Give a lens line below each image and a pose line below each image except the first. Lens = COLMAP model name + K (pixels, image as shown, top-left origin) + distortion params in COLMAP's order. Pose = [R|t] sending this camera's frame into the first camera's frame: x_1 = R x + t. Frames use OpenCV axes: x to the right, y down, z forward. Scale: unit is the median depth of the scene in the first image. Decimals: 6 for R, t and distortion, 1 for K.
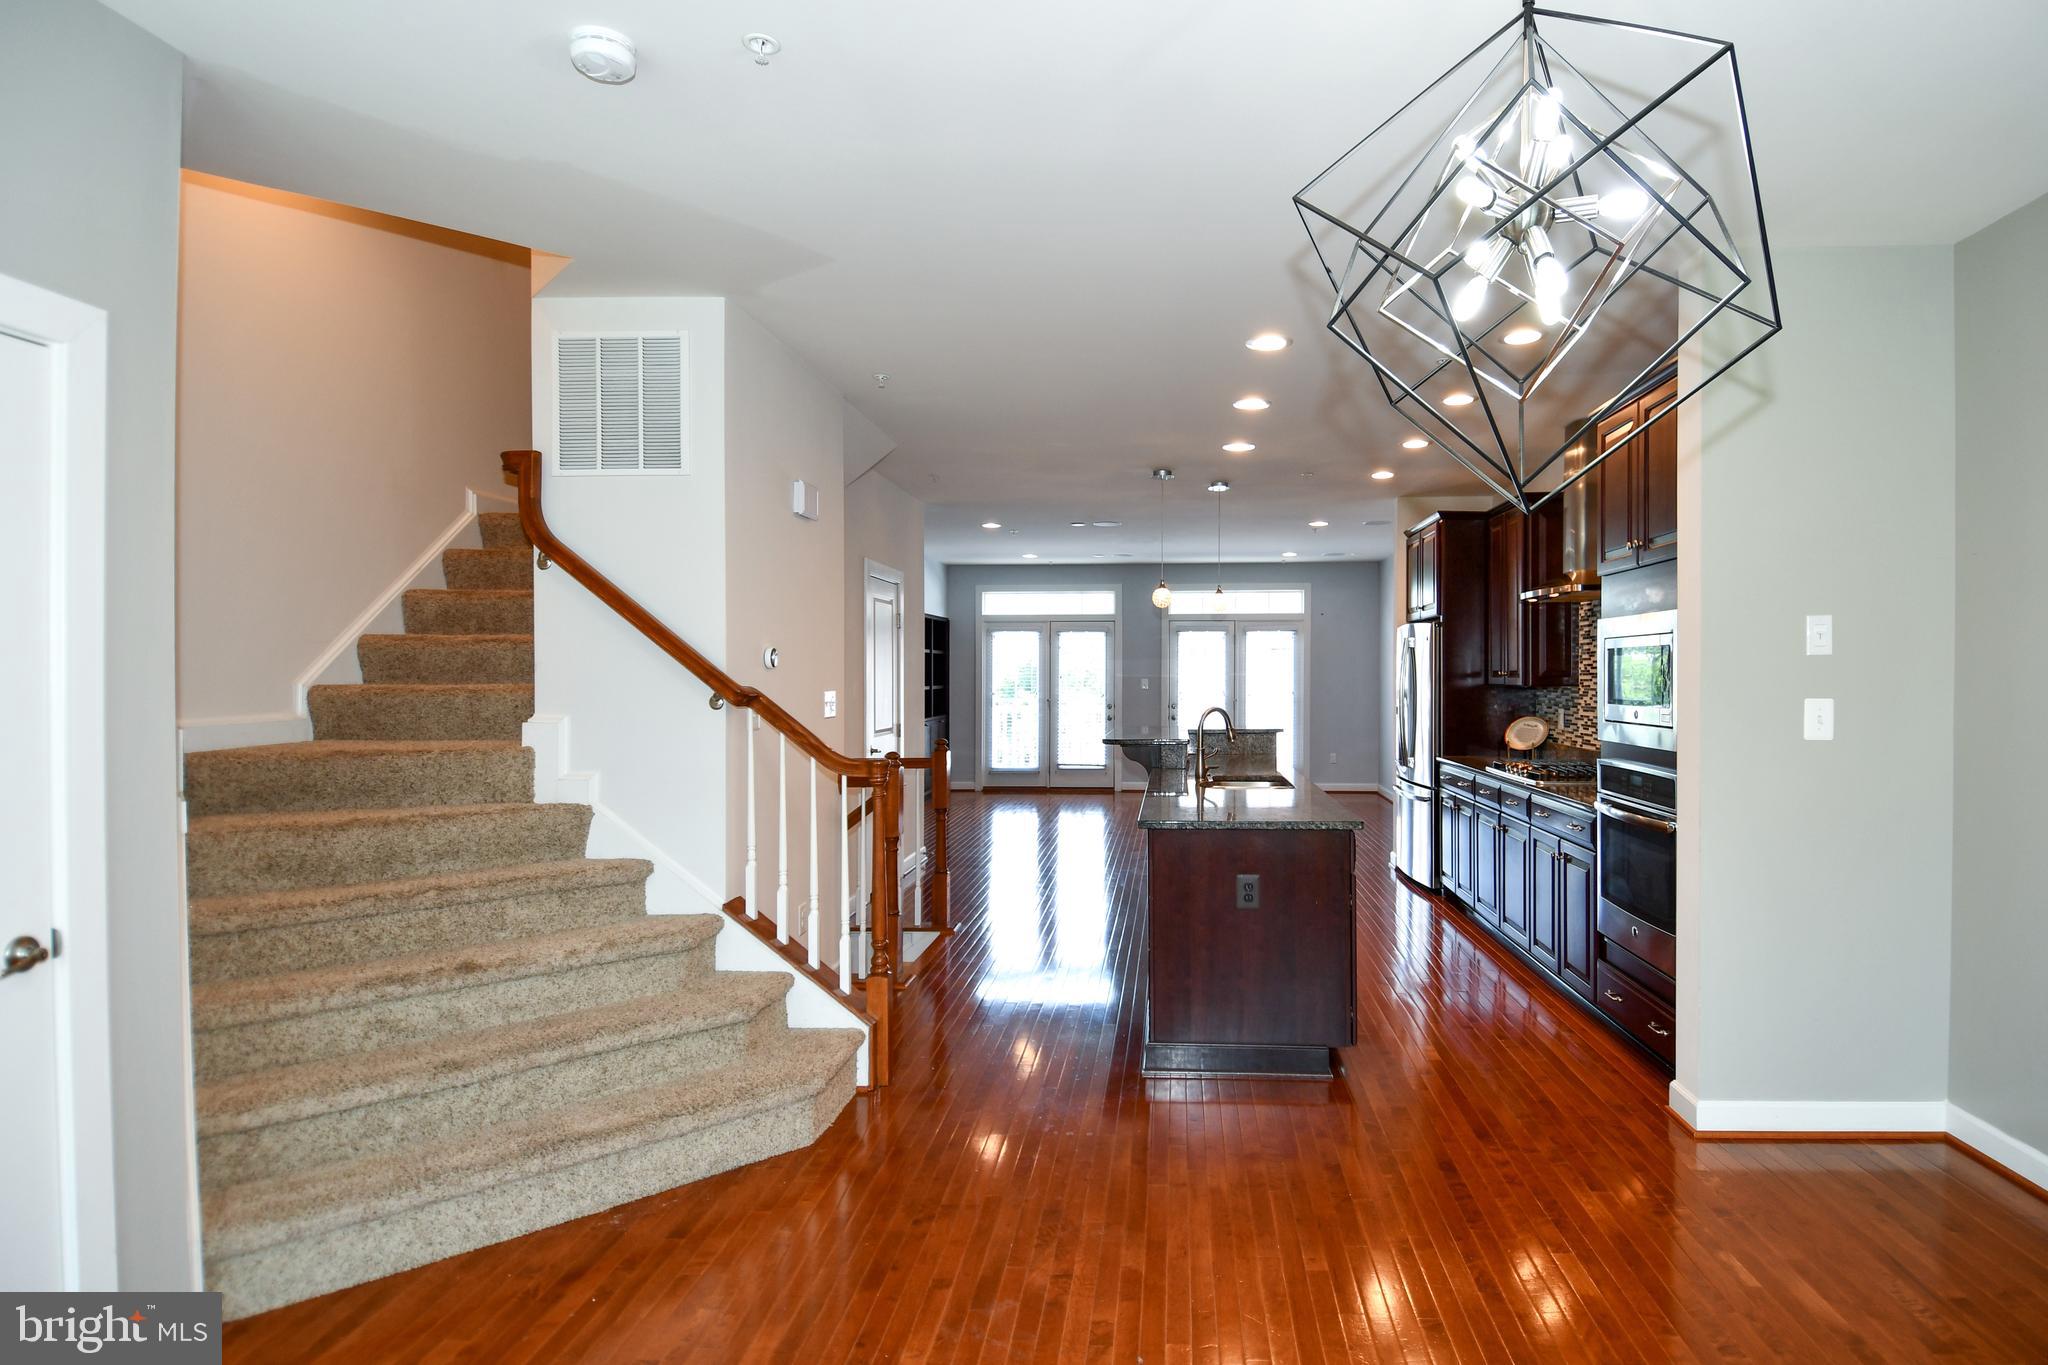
lens RADIAL K [[1112.6, 0, 1072.1], [0, 1112.6, 696.0], [0, 0, 1]] dist [0.046861, -0.043913]
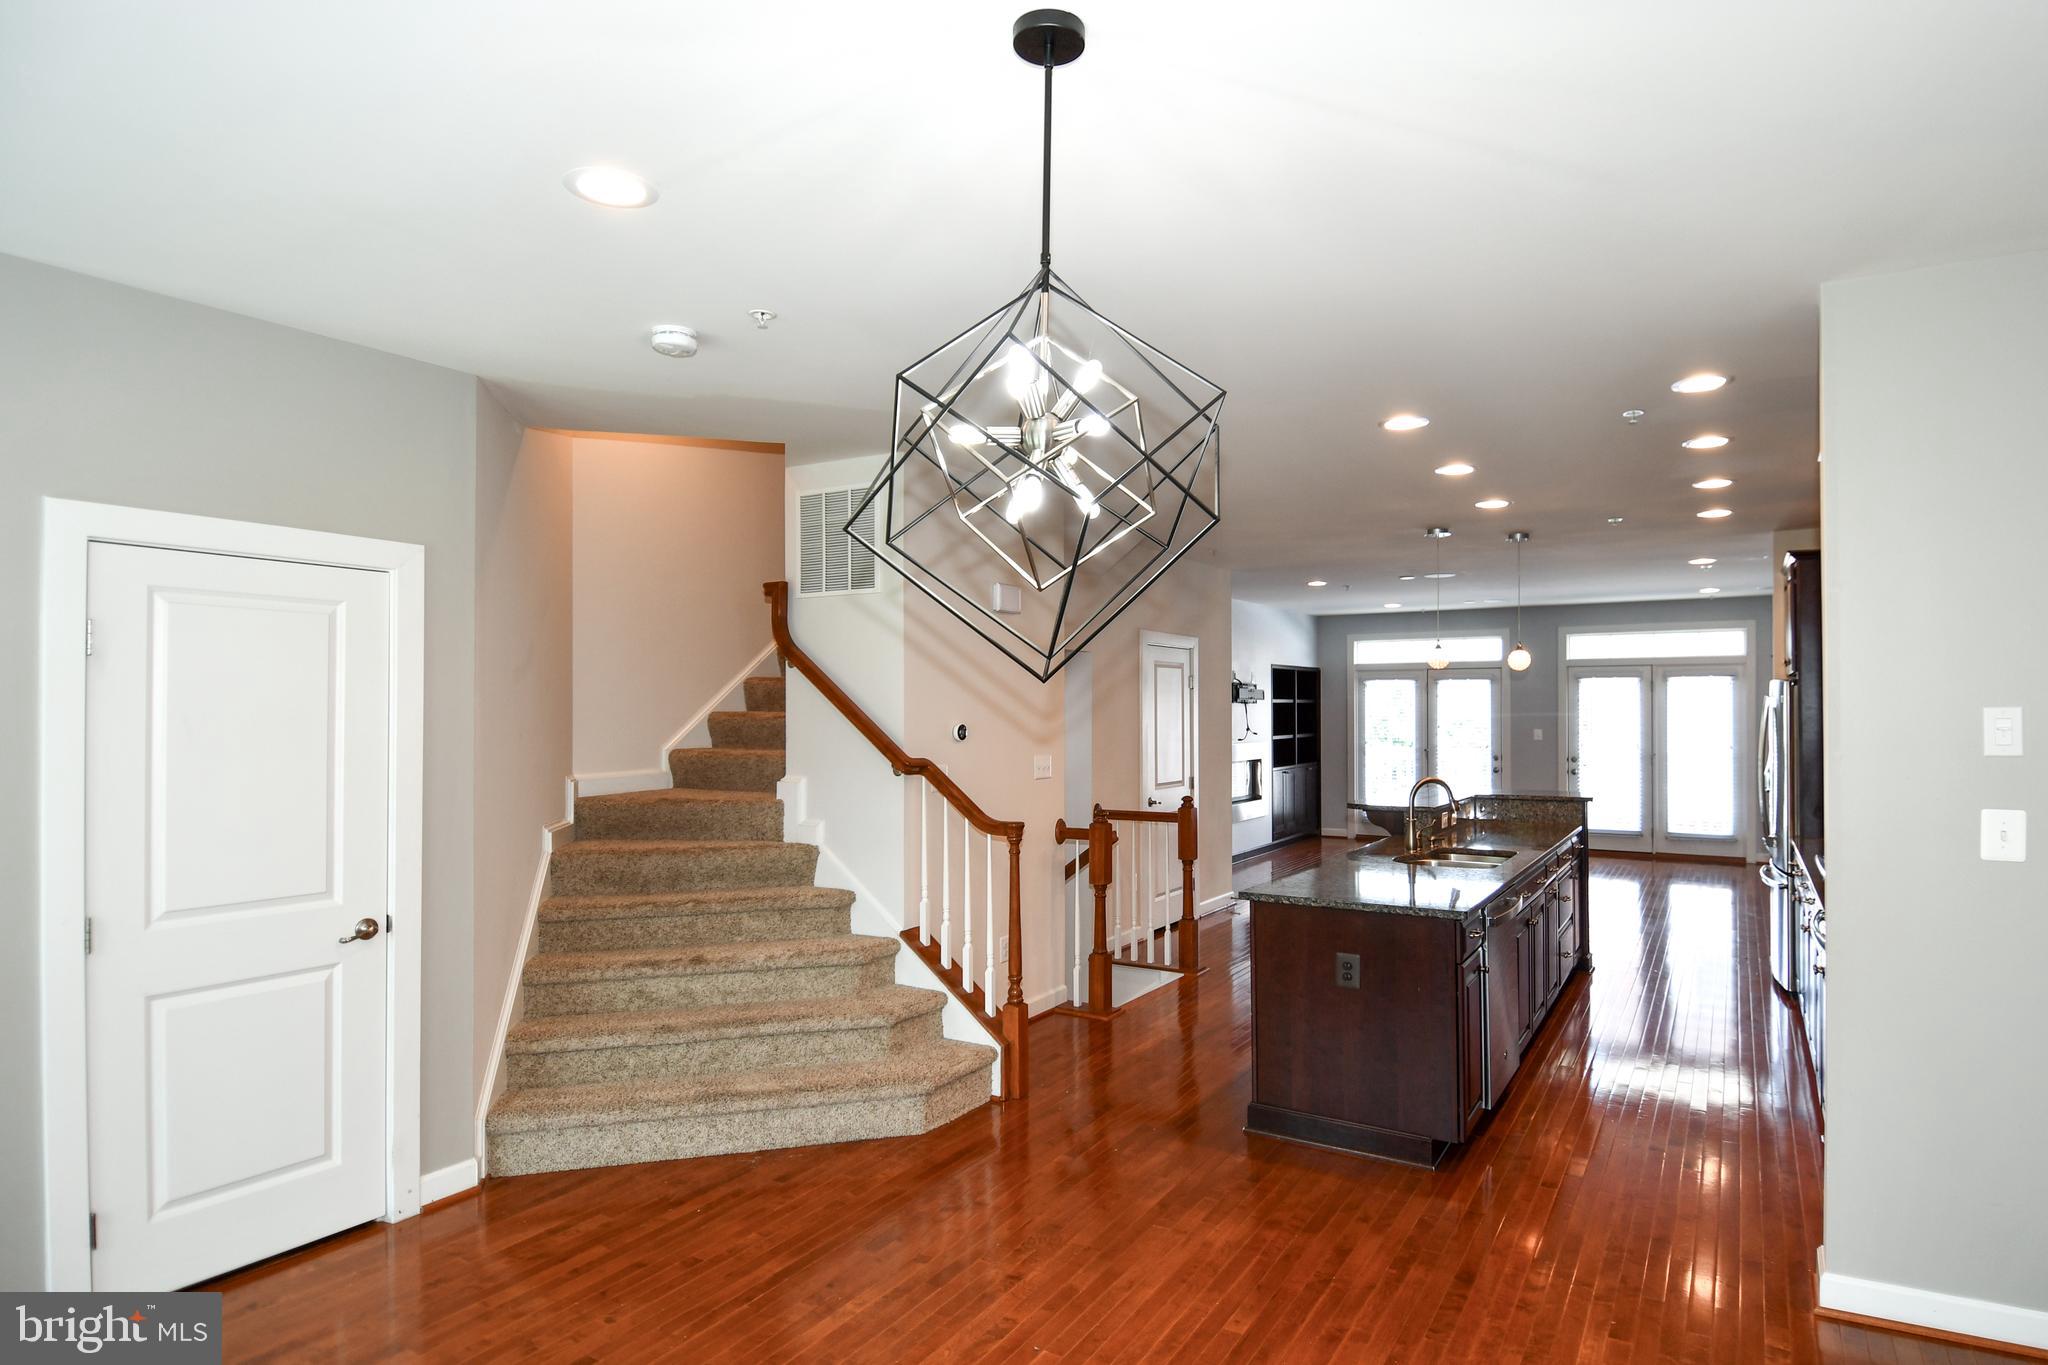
lens RADIAL K [[1091.9, 0, 1056.8], [0, 1091.9, 709.0], [0, 0, 1]] dist [0.045209, -0.000577]
pose [[0.889612, 0.003117, -0.456707, 0.458639], [-0.010446, 0.999854, -0.013524, -0.055022], [0.456598, 0.016802, 0.889514, -0.020877]]
